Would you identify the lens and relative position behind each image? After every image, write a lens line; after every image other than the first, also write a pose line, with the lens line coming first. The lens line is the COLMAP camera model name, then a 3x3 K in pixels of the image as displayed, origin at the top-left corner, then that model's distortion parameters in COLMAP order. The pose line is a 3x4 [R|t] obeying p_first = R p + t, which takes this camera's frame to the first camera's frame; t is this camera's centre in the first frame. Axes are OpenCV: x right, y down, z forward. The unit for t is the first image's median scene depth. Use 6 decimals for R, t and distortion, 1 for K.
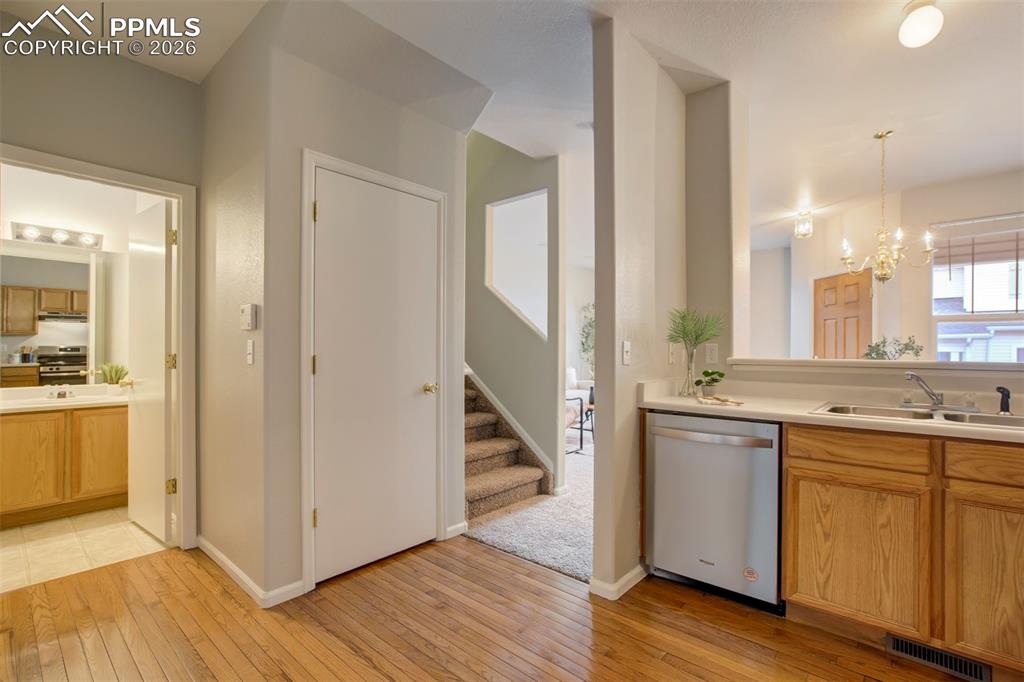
lens RADIAL K [[472.0, 0, 510.0], [0, 472.0, 350.3], [0, 0, 1]] dist [-0.013245, 0.003698]
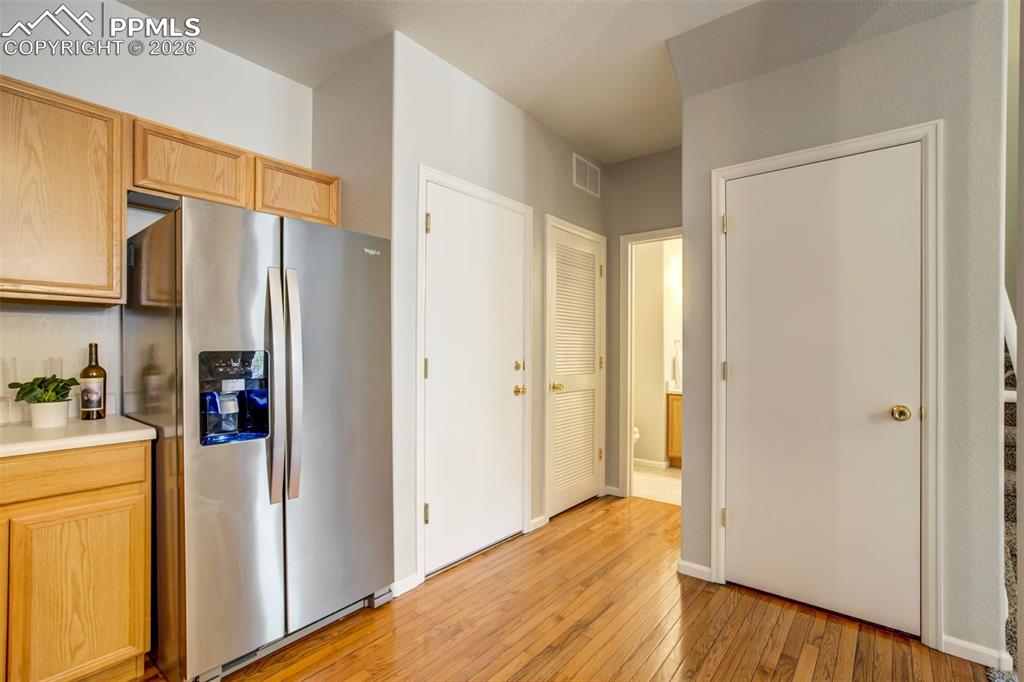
lens RADIAL K [[472.0, 0, 514.4], [0, 472.0, 345.0], [0, 0, 1]] dist [-0.013245, 0.003698]
pose [[0.057338, -0.002347, -0.998352, 0.599115], [-0.002166, 0.999995, -0.002476, -0.022421], [0.998352, 0.002304, 0.057333, 0.470310]]
